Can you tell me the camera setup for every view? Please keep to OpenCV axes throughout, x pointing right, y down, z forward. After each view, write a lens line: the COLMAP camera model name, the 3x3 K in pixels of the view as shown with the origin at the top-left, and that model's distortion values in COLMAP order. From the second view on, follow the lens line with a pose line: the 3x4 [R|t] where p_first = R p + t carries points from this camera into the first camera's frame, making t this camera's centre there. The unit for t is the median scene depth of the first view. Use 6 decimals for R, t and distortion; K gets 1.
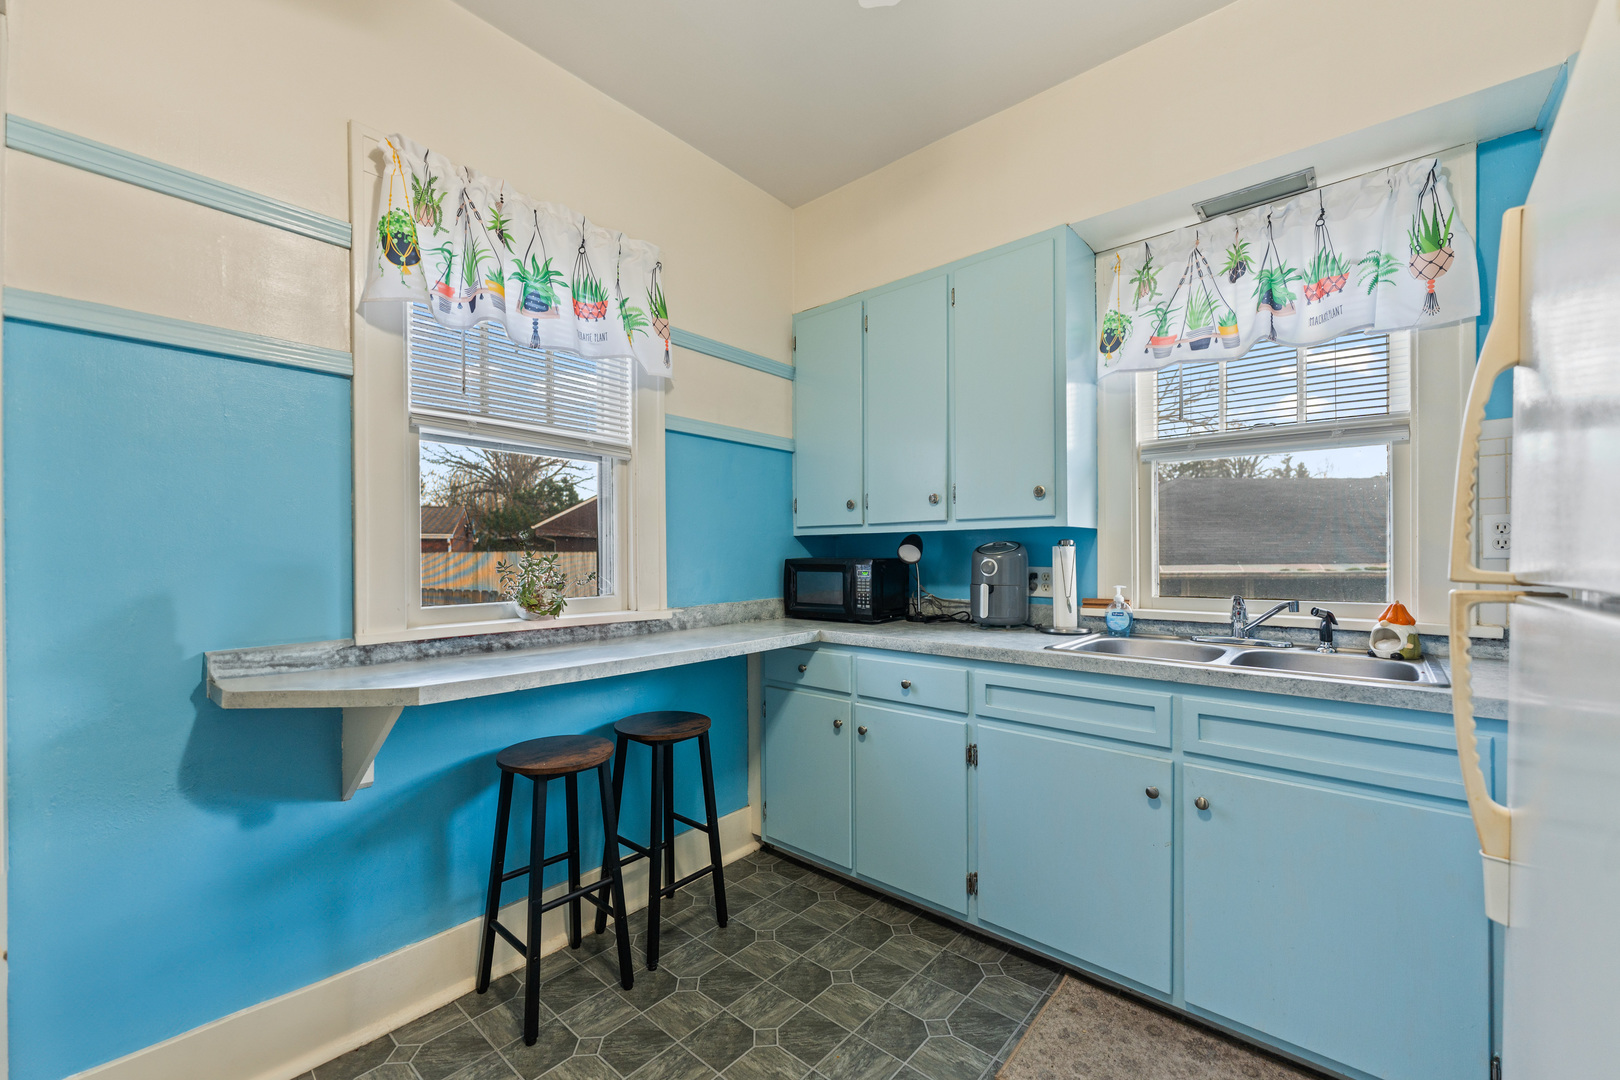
lens RADIAL K [[662.2, 0, 807.5], [0, 662.2, 554.6], [0, 0, 1]] dist [0.003871, -0.000036]
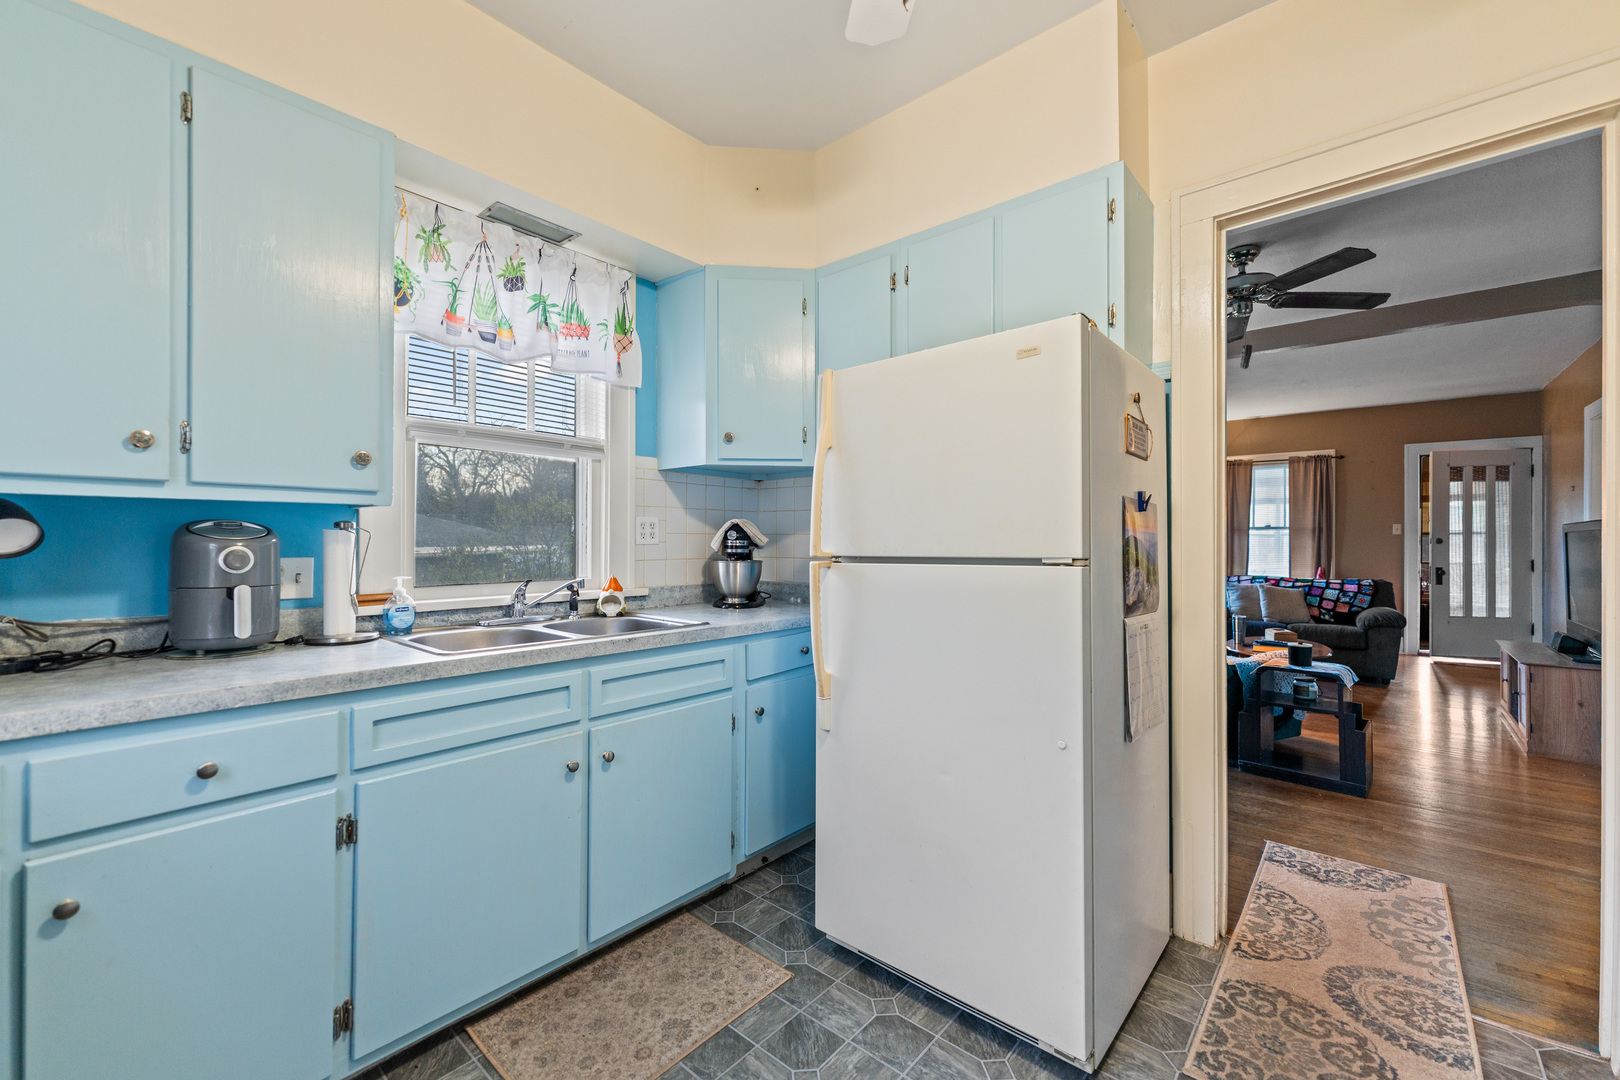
lens RADIAL K [[662.2, 0, 810.5], [0, 662.2, 534.3], [0, 0, 1]] dist [0.003871, -0.000036]
pose [[-0.012625, 0.012414, 0.999843, -0.482870], [-0.005346, 0.999908, -0.012482, -0.001148], [-0.999906, -0.005503, -0.012558, 0.560563]]
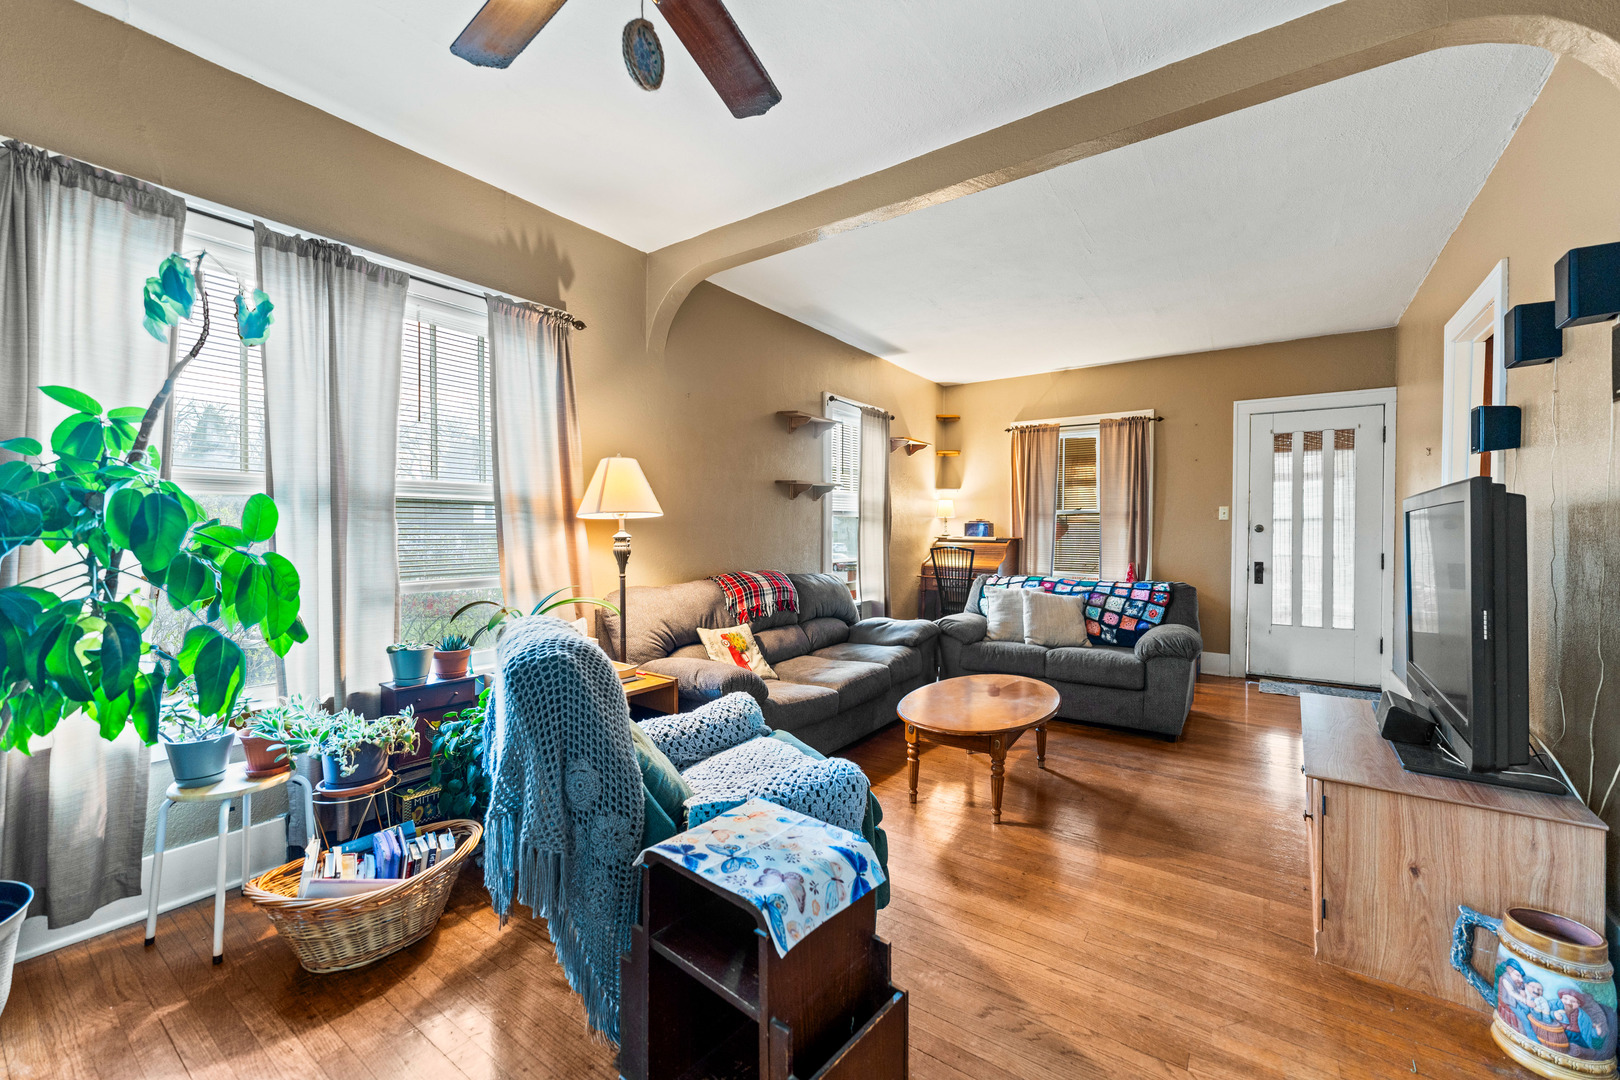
lens RADIAL K [[662.2, 0, 806.0], [0, 662.2, 539.9], [0, 0, 1]] dist [0.003871, -0.000036]
pose [[-0.103286, -0.014049, 0.994552, -0.299462], [-0.003406, 0.999899, 0.013770, -0.002805], [-0.994646, -0.001966, -0.103323, 0.336590]]
